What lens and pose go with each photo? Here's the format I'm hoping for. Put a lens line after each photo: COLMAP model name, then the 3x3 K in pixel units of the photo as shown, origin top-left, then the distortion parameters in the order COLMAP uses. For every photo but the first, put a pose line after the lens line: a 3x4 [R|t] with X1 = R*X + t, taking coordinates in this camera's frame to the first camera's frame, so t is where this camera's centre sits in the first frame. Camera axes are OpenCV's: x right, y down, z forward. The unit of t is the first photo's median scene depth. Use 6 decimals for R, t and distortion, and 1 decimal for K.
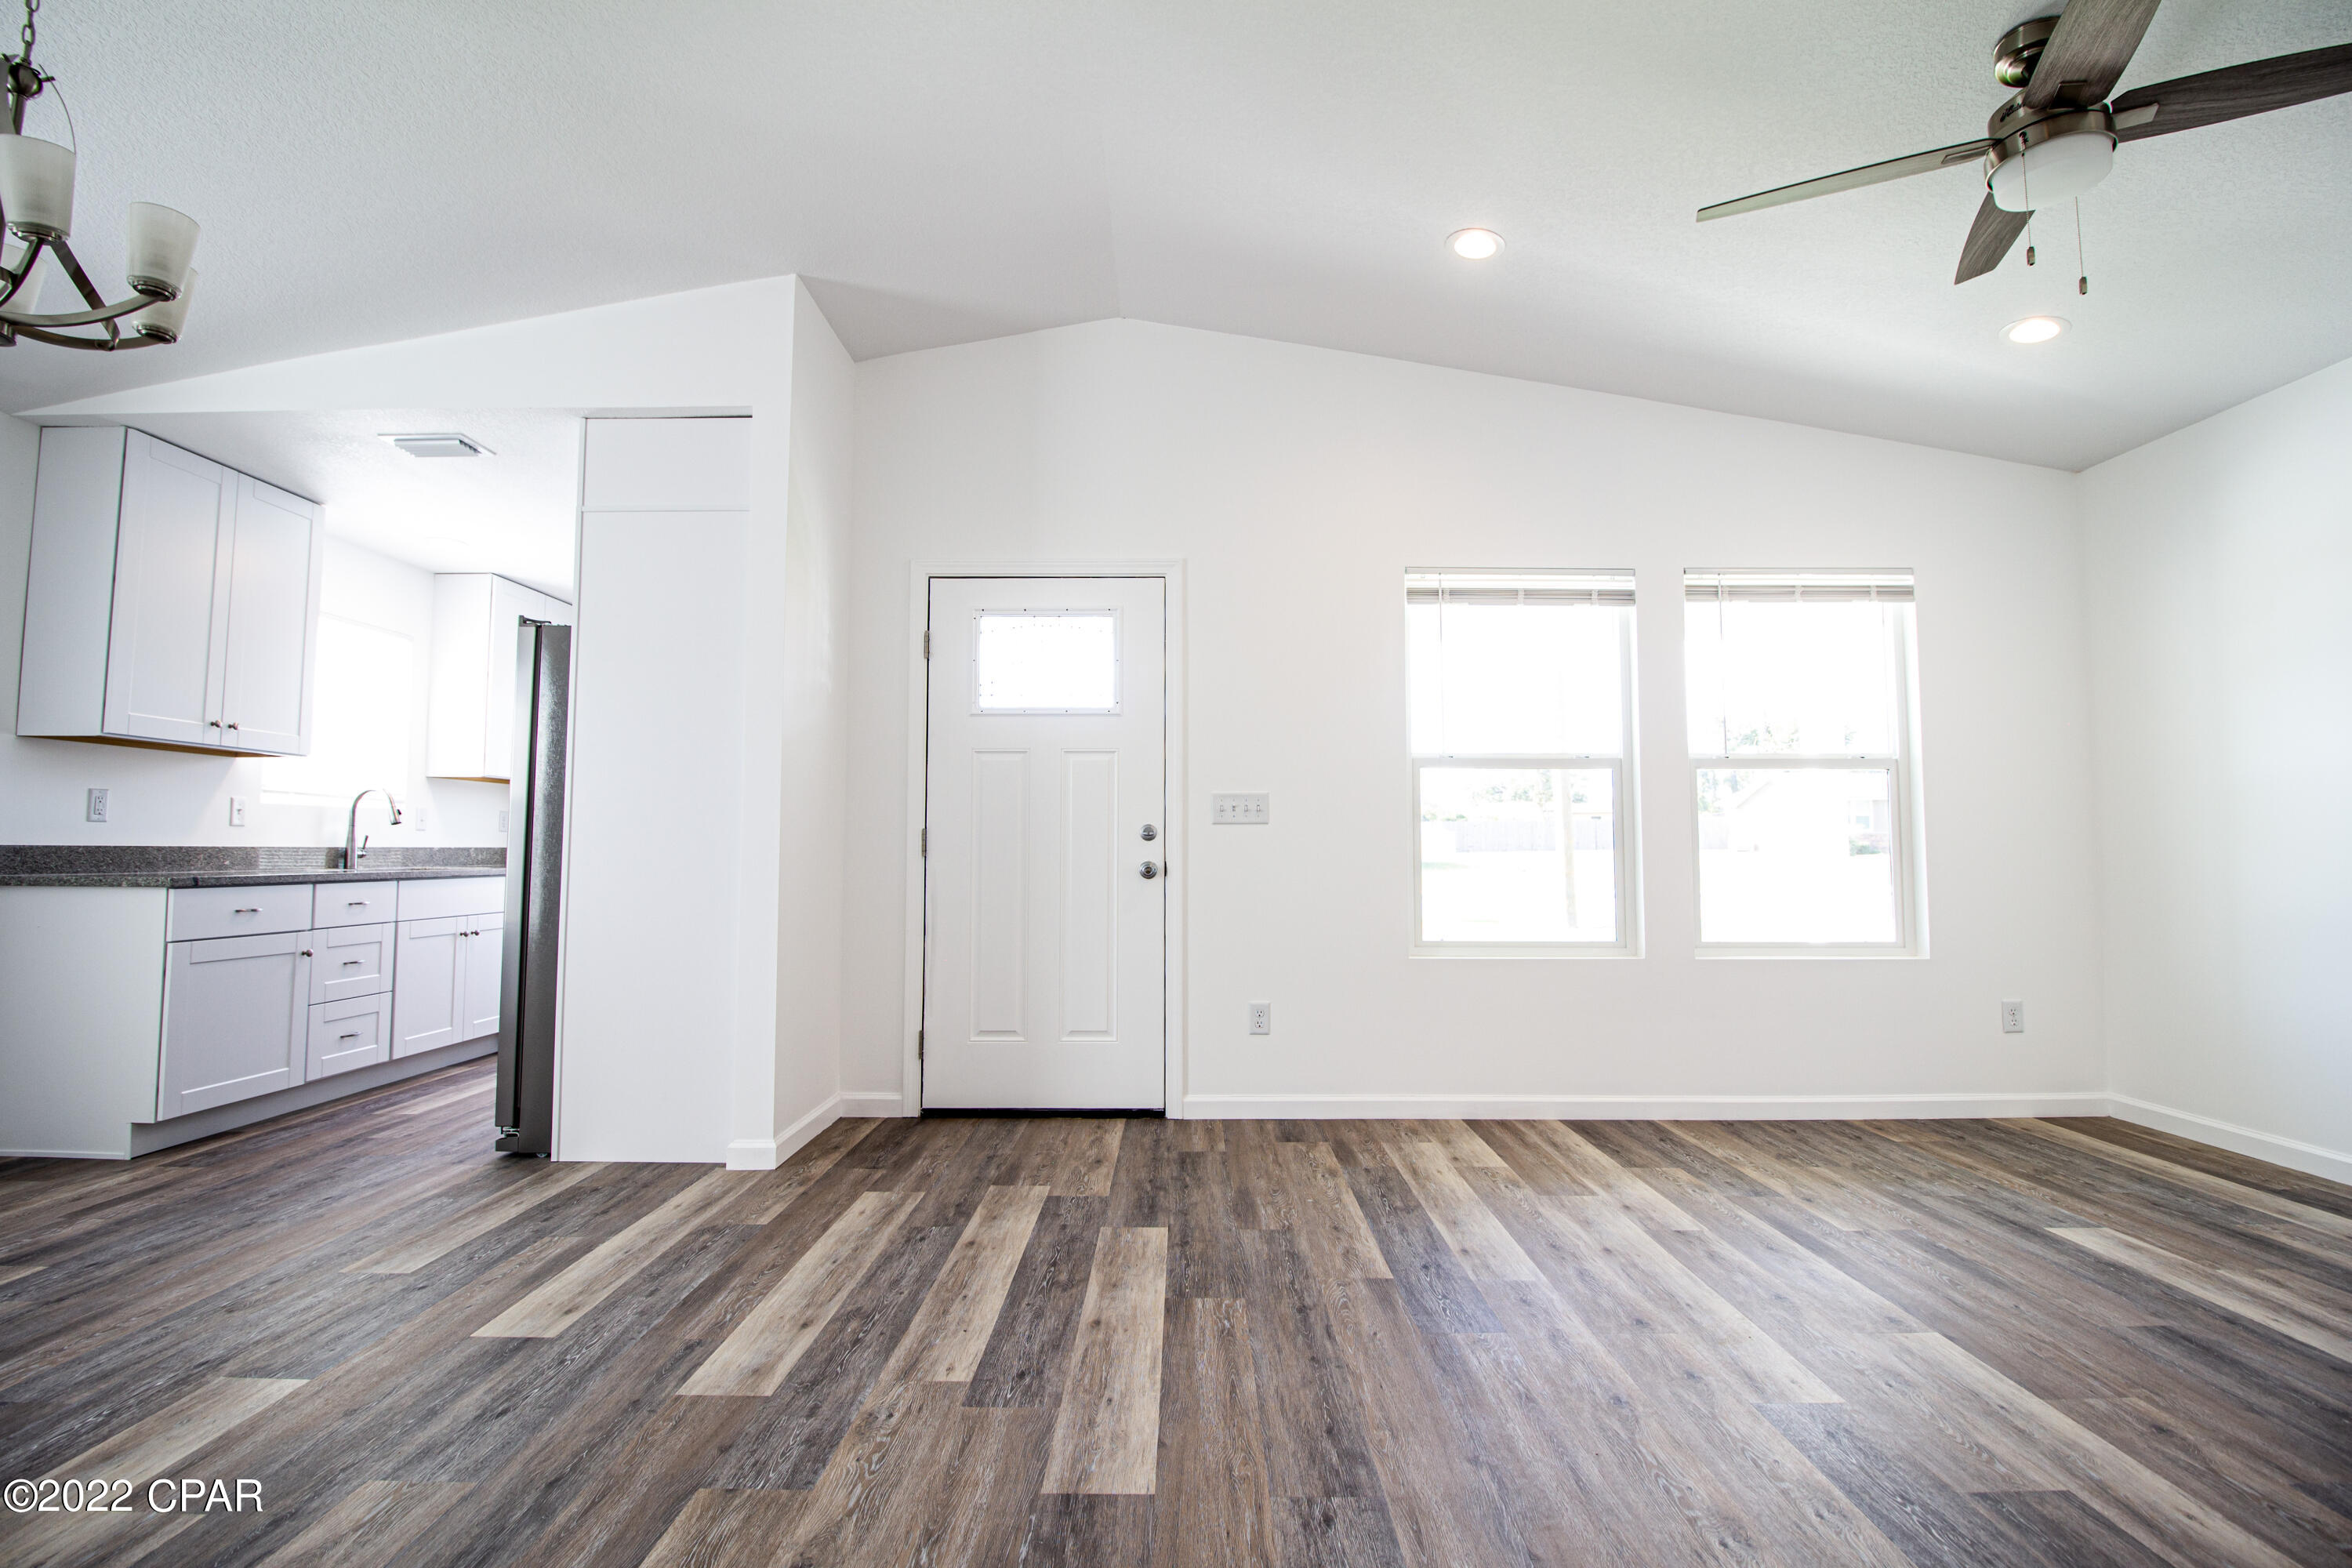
lens RADIAL K [[1102.7, 0, 1198.3], [0, 1102.7, 781.7], [0, 0, 1]] dist [-0.009948, -0.001326]
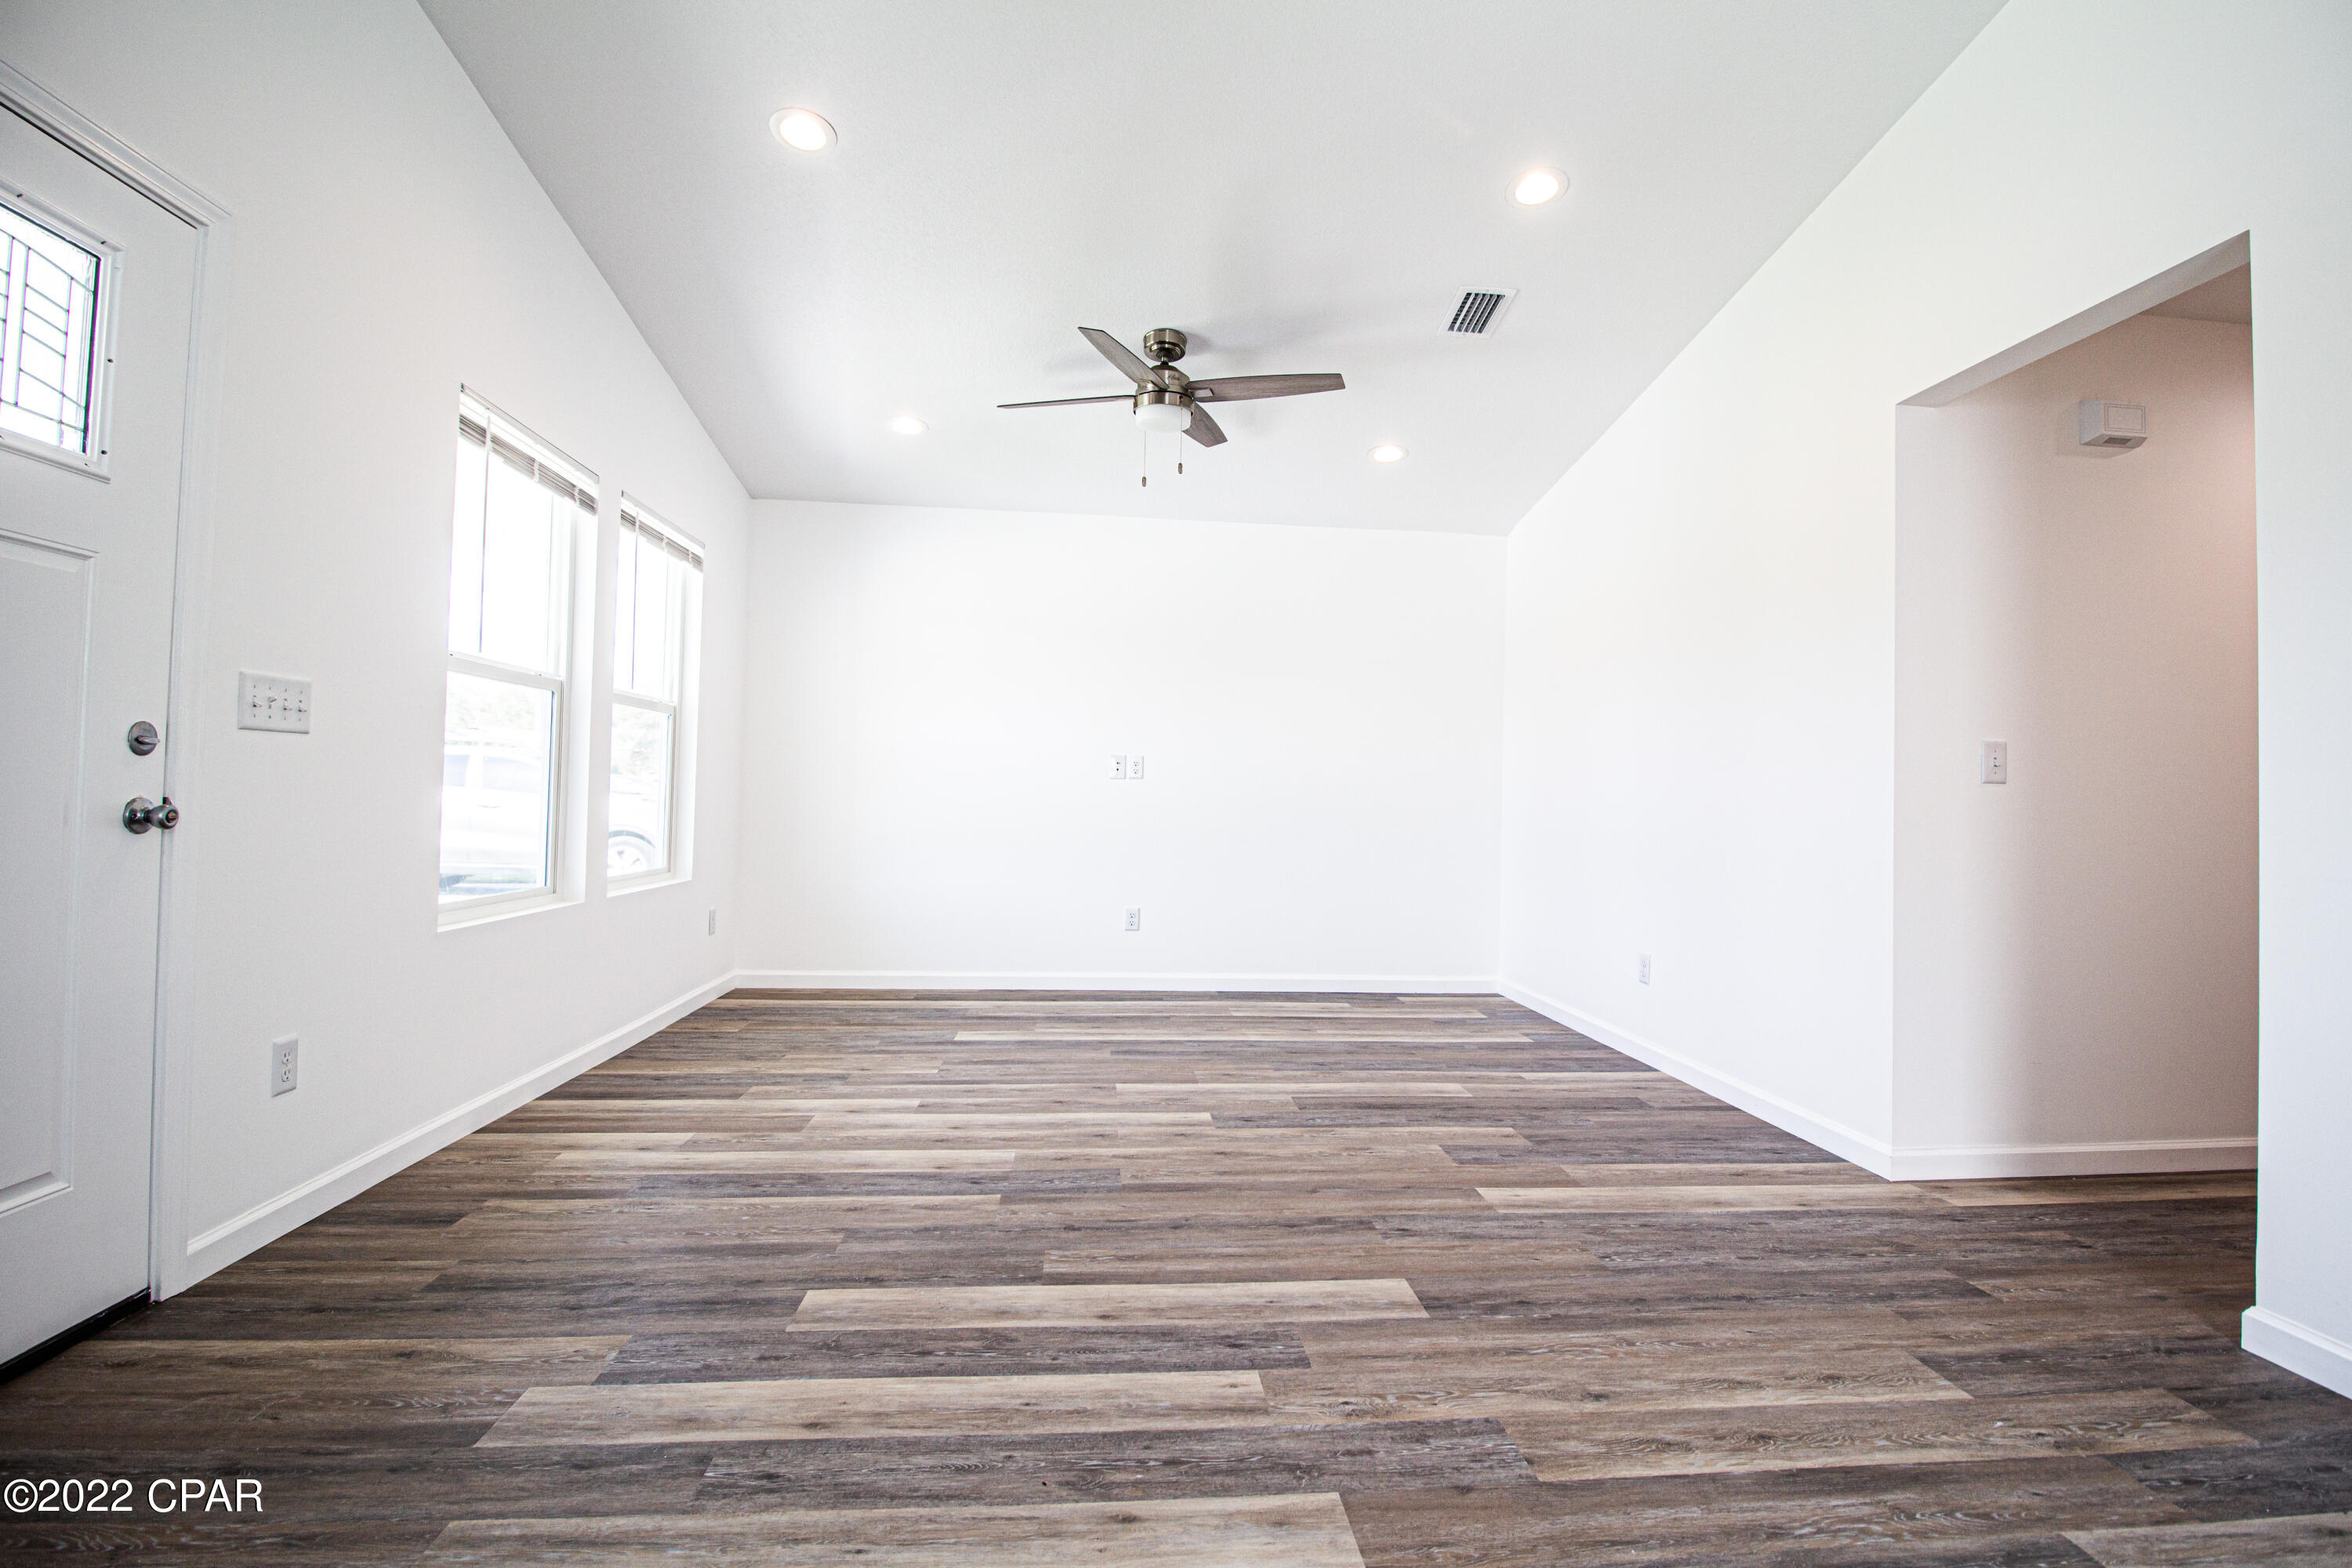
lens RADIAL K [[1102.7, 0, 1197.6], [0, 1102.7, 776.5], [0, 0, 1]] dist [-0.009948, -0.001326]
pose [[-0.078342, 0.017377, 0.996775, -0.834399], [-0.081214, 0.996414, -0.023754, 0.054419], [-0.993613, -0.082813, -0.076650, 0.855340]]
